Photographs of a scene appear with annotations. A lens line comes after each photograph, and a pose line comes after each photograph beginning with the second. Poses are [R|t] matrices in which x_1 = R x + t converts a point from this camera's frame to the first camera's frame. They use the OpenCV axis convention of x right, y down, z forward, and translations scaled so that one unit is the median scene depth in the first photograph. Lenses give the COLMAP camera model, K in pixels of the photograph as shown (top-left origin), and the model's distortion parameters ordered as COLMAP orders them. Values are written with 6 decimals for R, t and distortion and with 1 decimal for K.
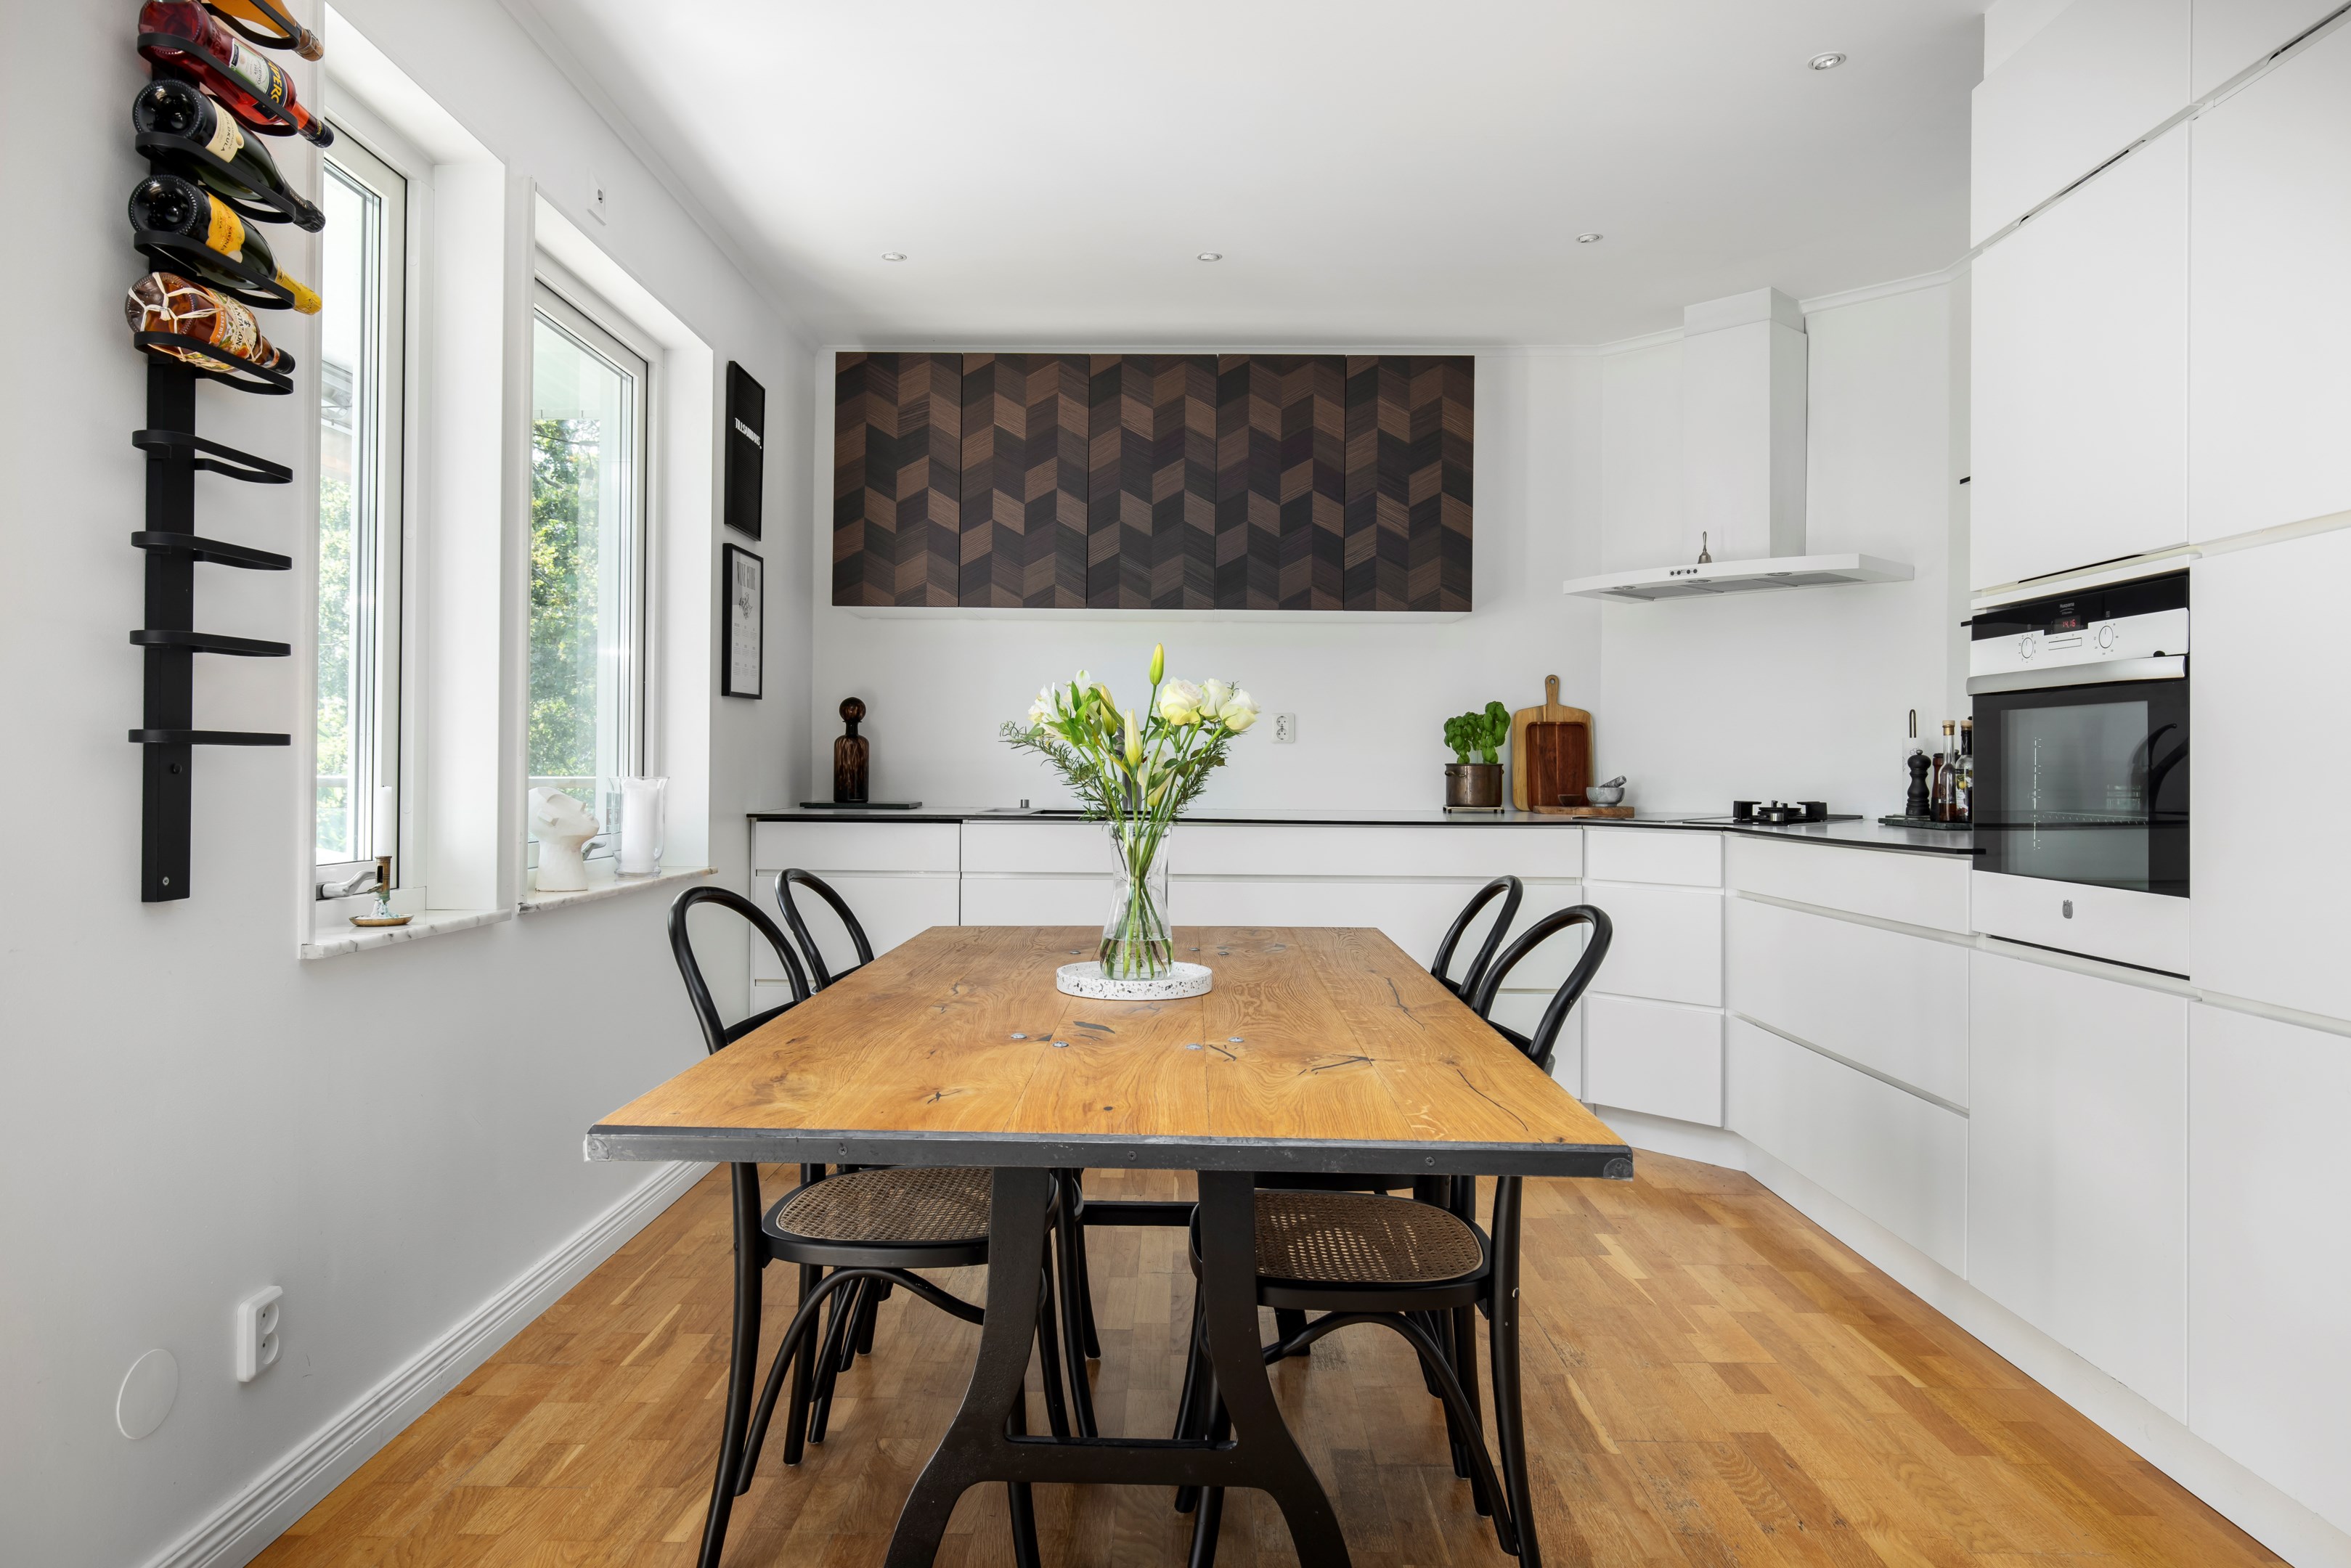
lens RADIAL K [[1475.6, 0, 1175.5], [0, 1475.6, 784.0], [0, 0, 1]] dist [0.001044, -0.003950]
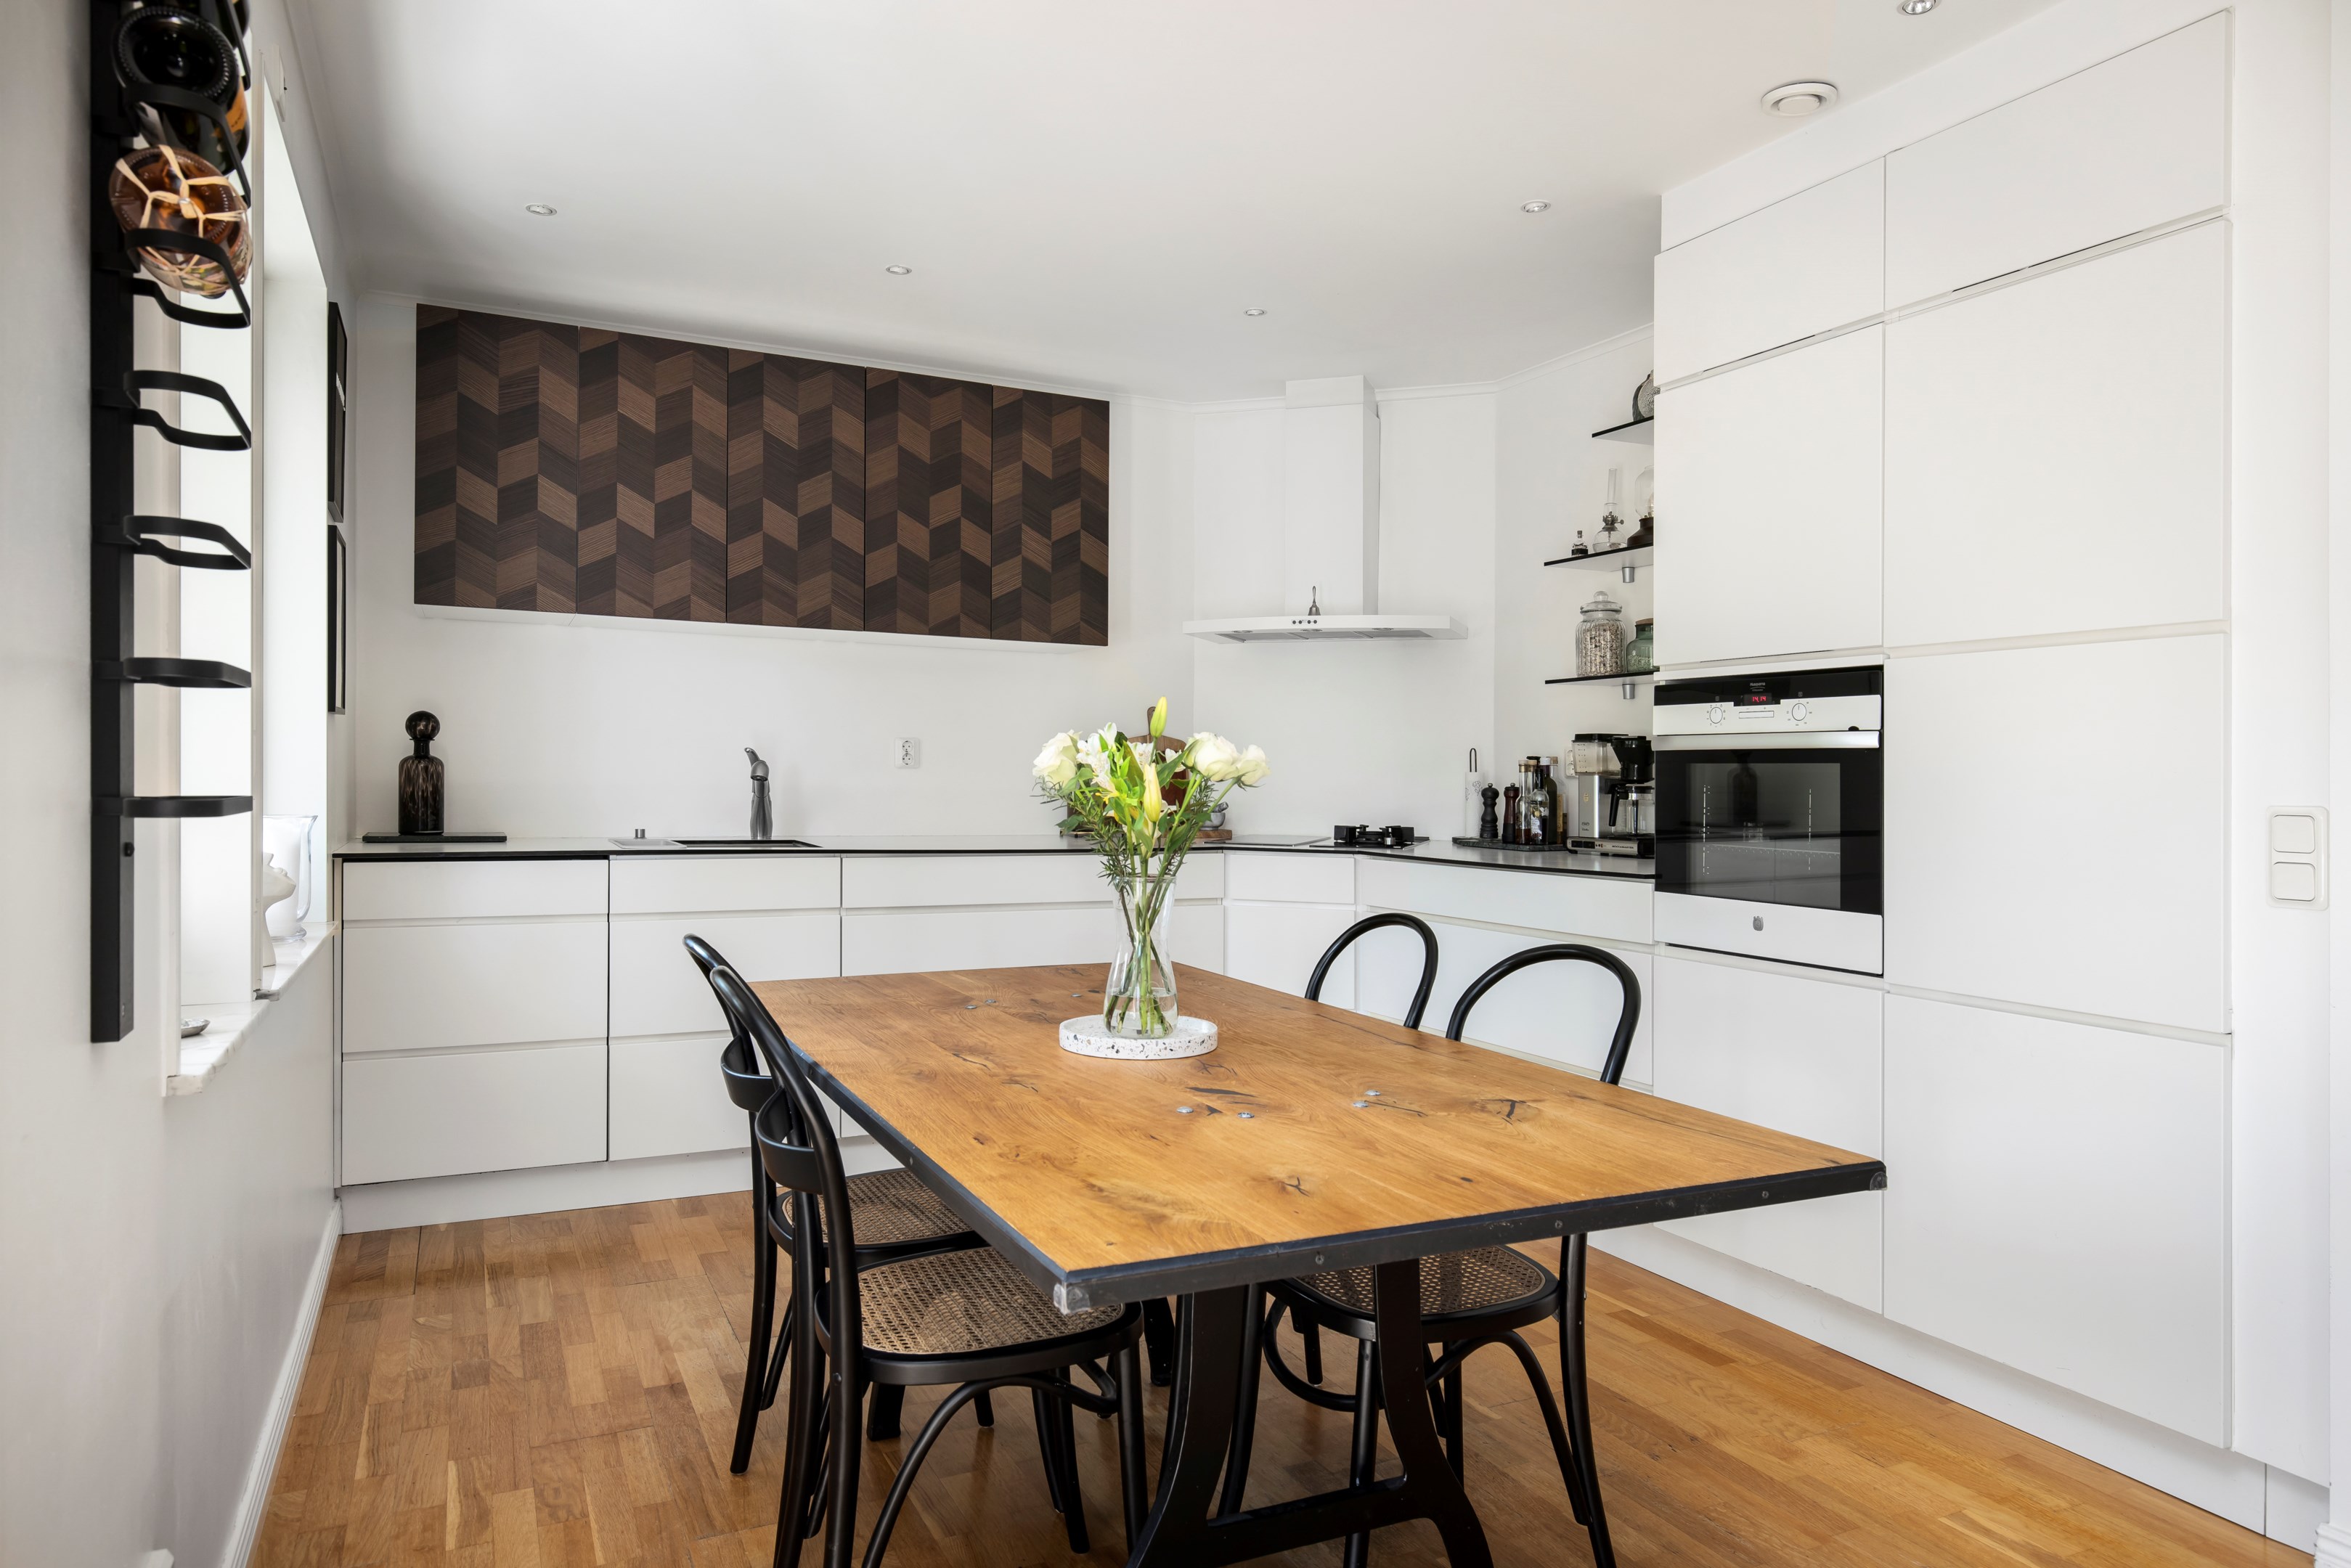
lens RADIAL K [[1437.2, 0, 1178.0], [0, 1437.2, 803.4], [0, 0, 1]] dist [0.002531, -0.001890]
pose [[0.891676, -0.002938, 0.452665, -0.216875], [-0.002769, 0.999925, 0.011944, -0.017298], [-0.452666, -0.011903, 0.891601, 0.065410]]
